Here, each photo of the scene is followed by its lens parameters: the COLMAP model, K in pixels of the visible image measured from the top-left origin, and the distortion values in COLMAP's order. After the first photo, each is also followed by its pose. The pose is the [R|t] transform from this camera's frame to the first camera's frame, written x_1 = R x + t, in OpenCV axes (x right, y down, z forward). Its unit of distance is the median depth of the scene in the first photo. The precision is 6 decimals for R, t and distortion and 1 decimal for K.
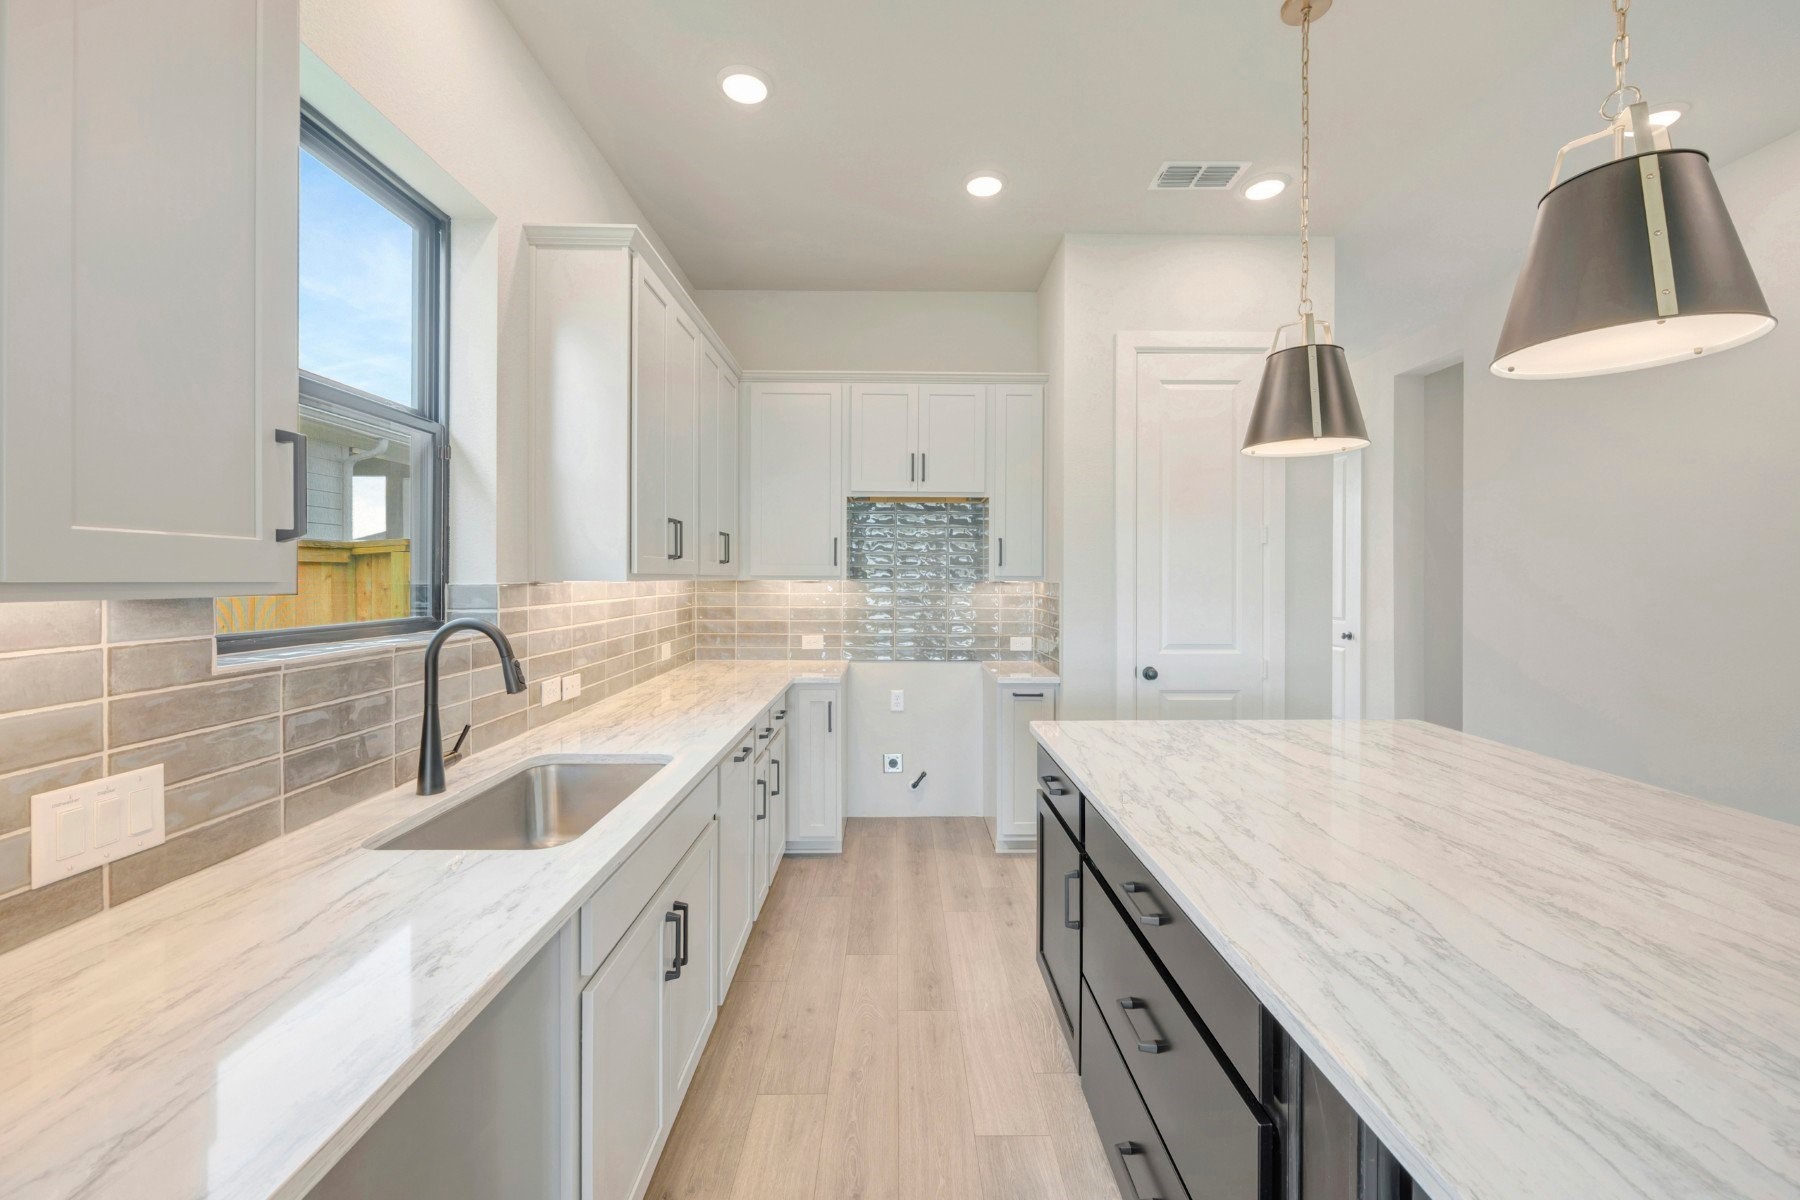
lens RADIAL K [[724.8, 0, 907.7], [0, 724.8, 575.4], [0, 0, 1]] dist [-0.000535, -0.000272]
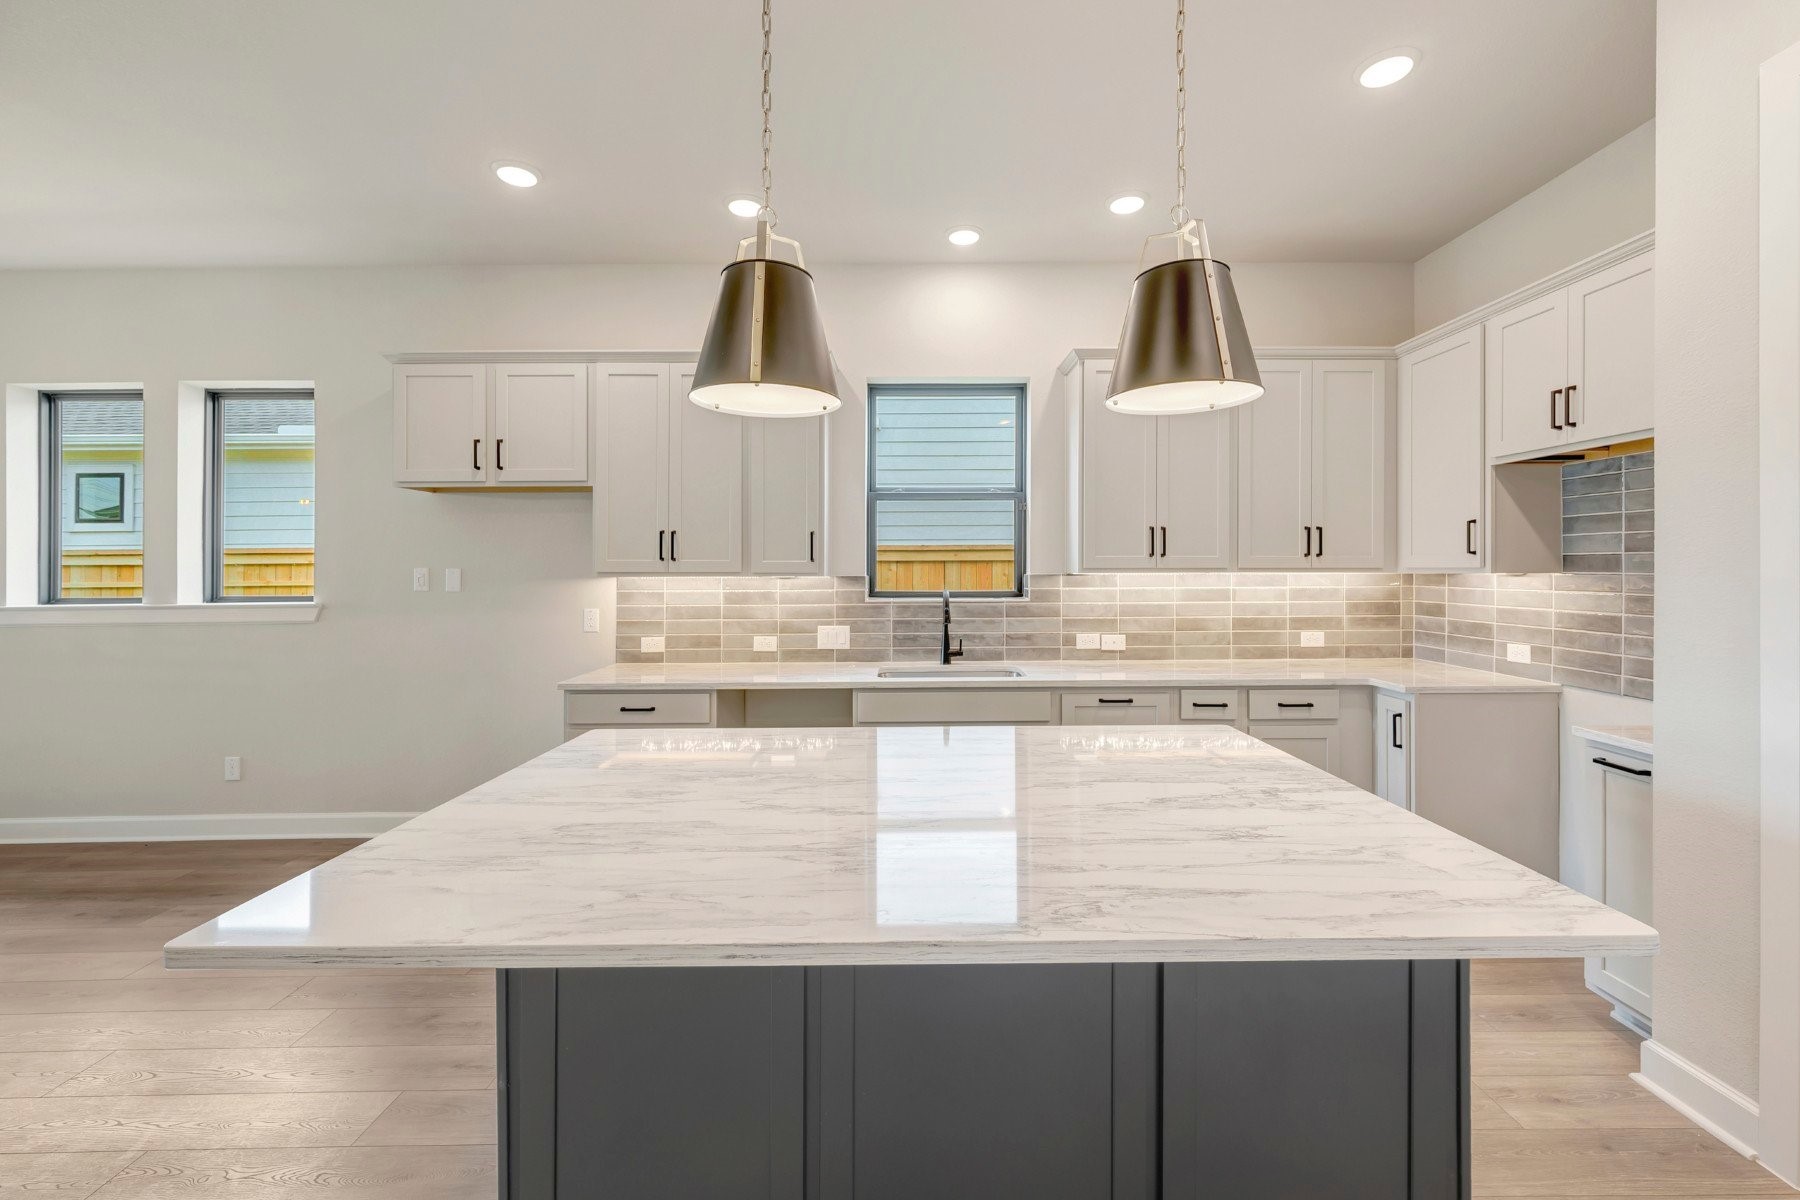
lens RADIAL K [[730.3, 0, 910.4], [0, 730.3, 569.5], [0, 0, 1]] dist [-0.000824, -0.000105]
pose [[-0.010985, -0.004268, -0.999931, 0.919707], [0.005806, 0.999974, -0.004332, 0.003032], [0.999923, -0.005854, -0.010960, 0.503981]]
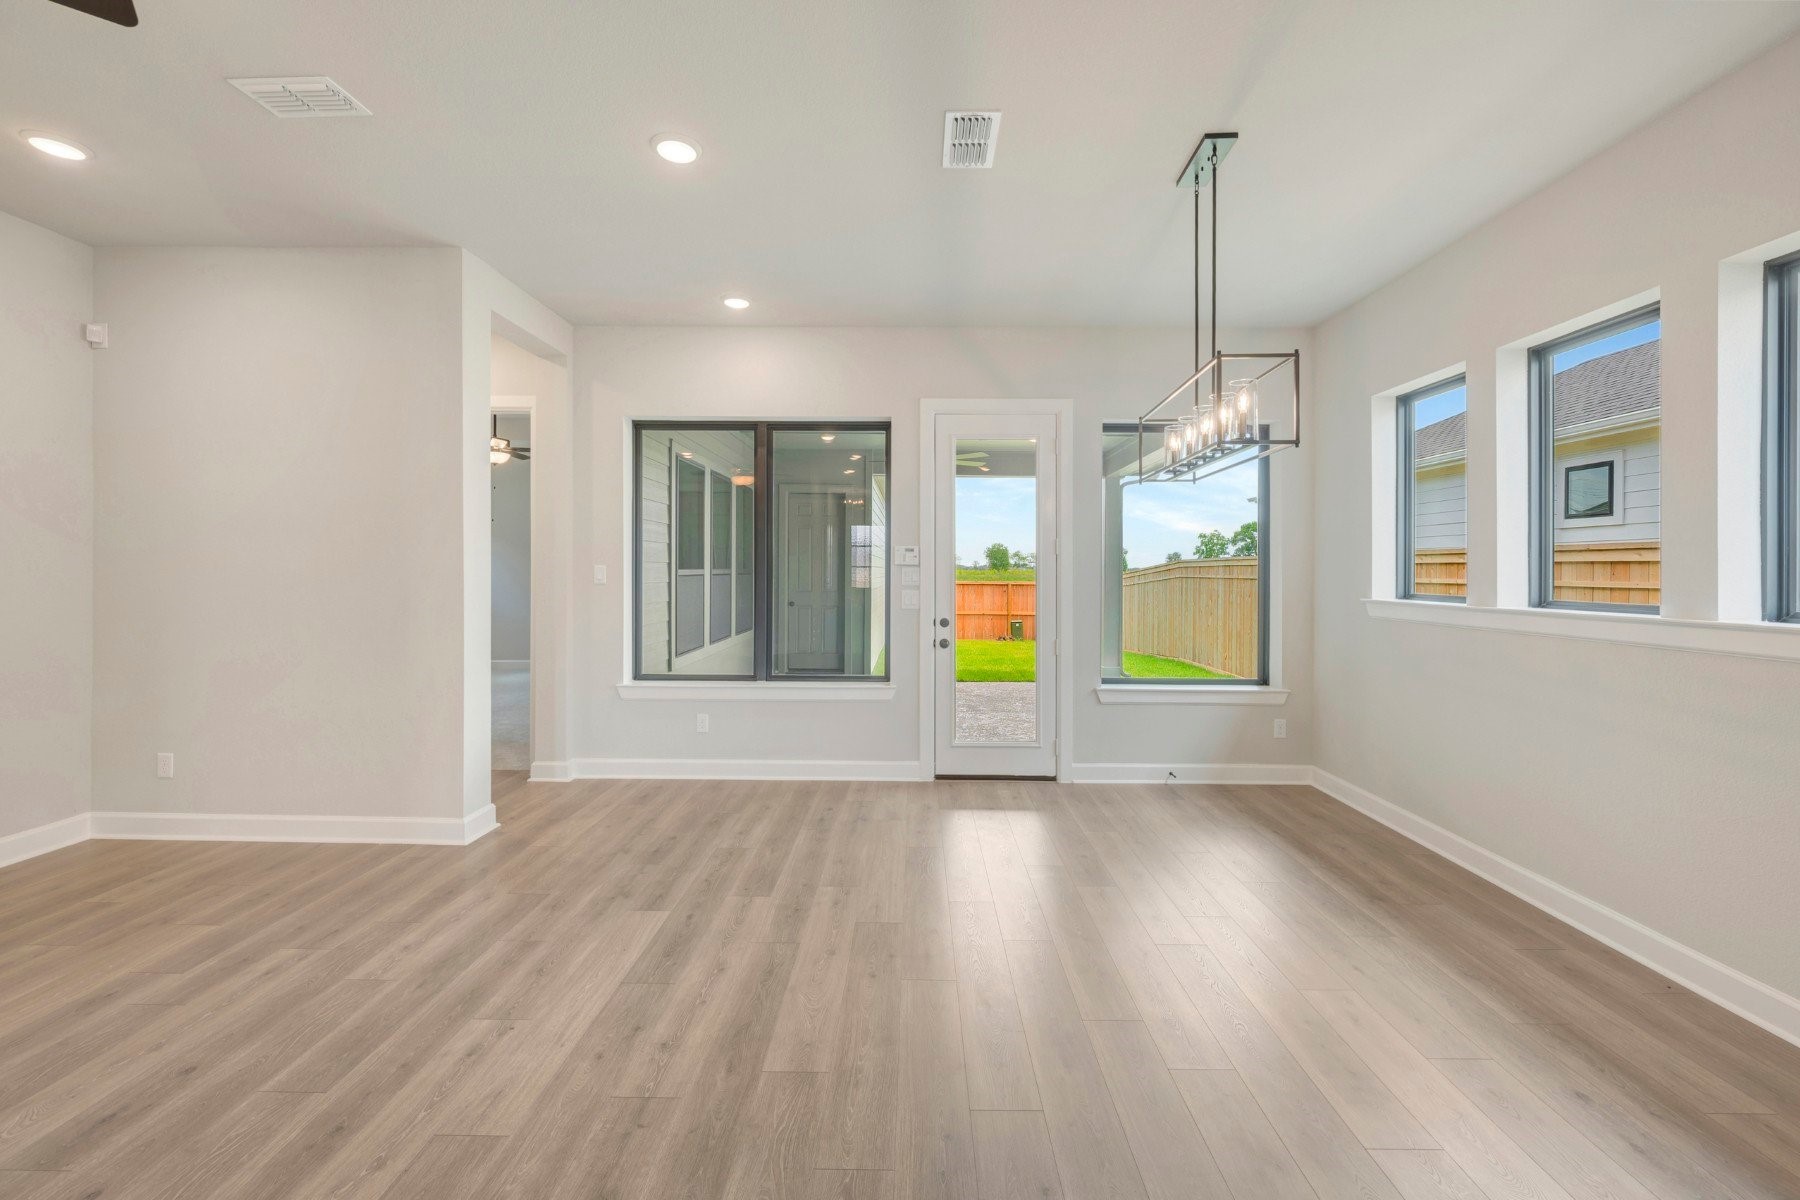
lens RADIAL K [[730.3, 0, 910.4], [0, 730.3, 569.5], [0, 0, 1]] dist [-0.000824, -0.000105]
pose [[-0.999736, -0.008724, 0.021257, 0.501637], [-0.008740, 0.999962, -0.000634, 0.002129], [-0.021251, -0.000819, -0.999774, -0.000586]]
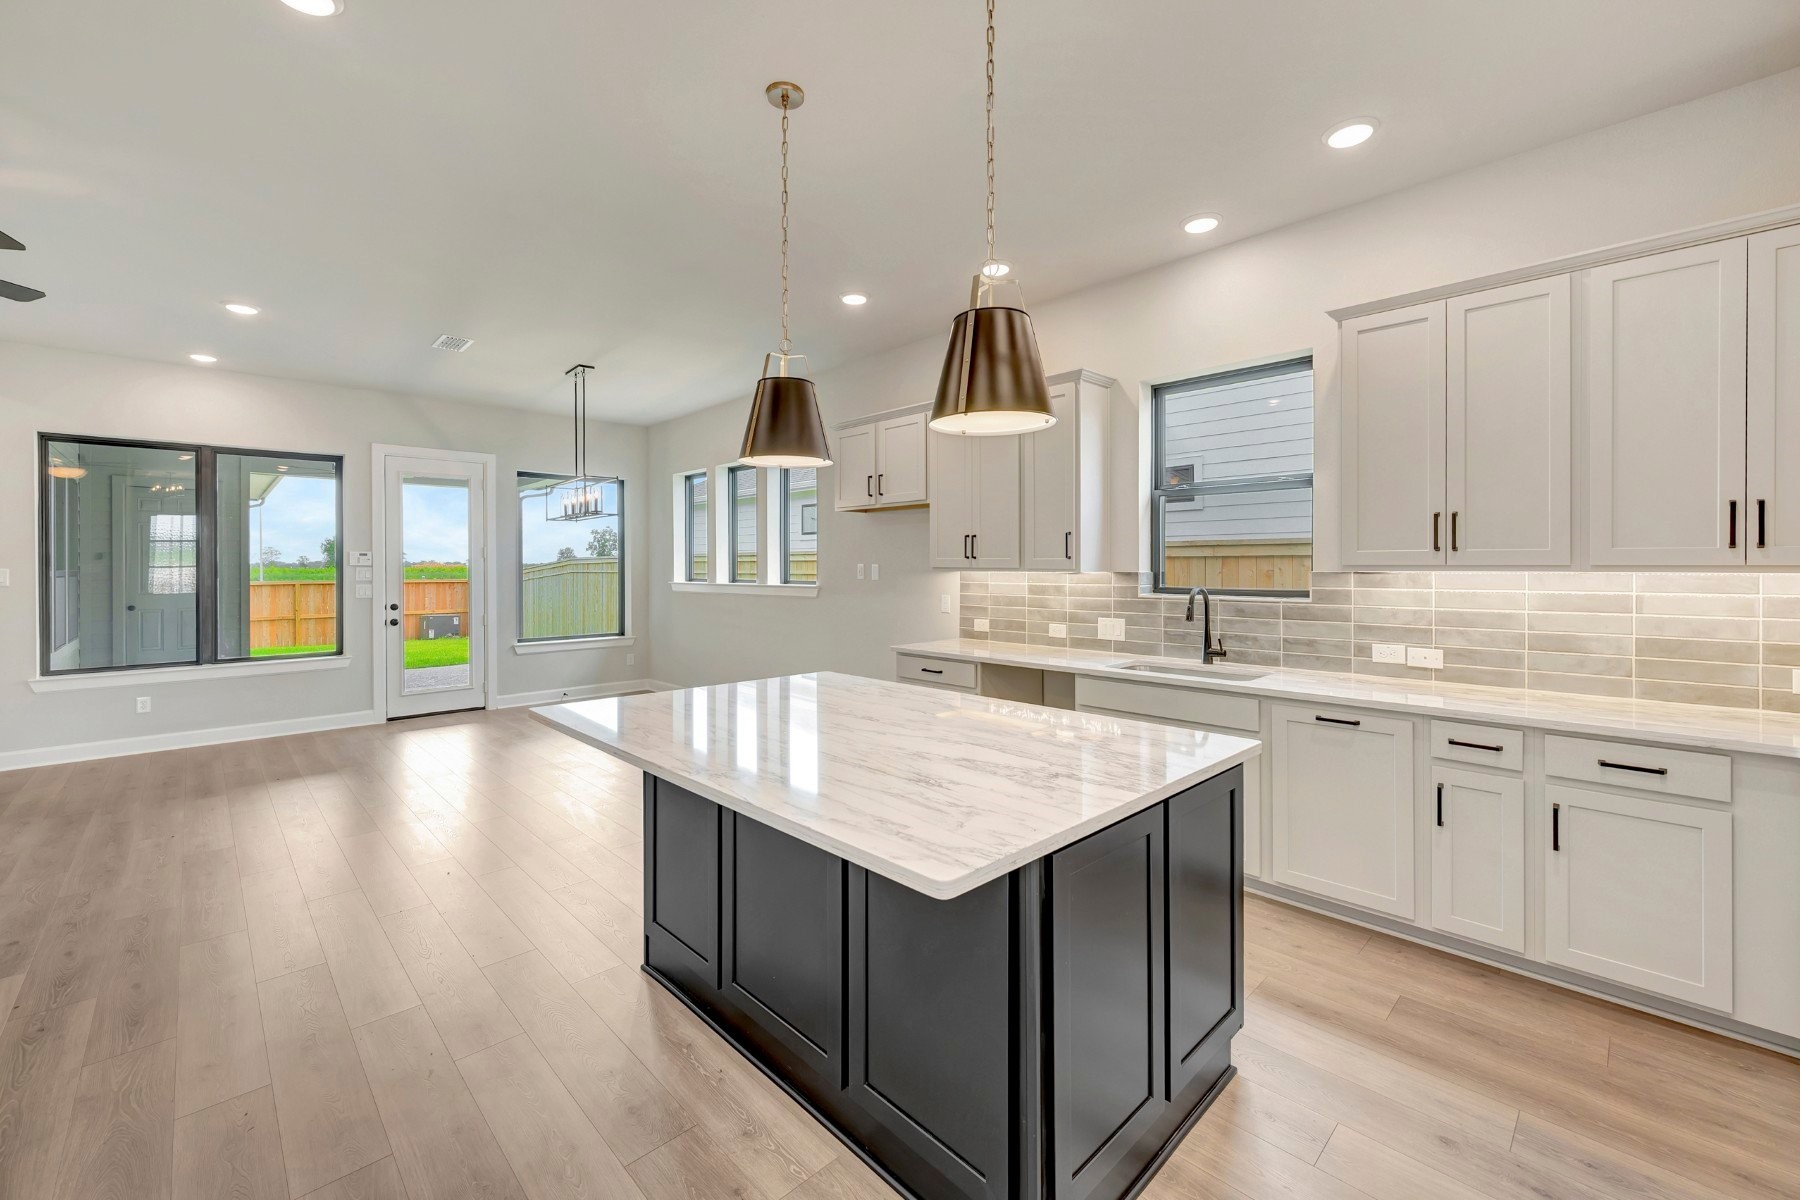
lens RADIAL K [[730.0, 0, 902.4], [0, 730.0, 566.3], [0, 0, 1]] dist [-0.004702, 0.000264]
pose [[-0.726983, -0.000528, -0.686655, 0.870311], [0.001205, 0.999997, -0.002046, 0.000022], [0.686654, -0.002315, -0.726980, 1.098879]]
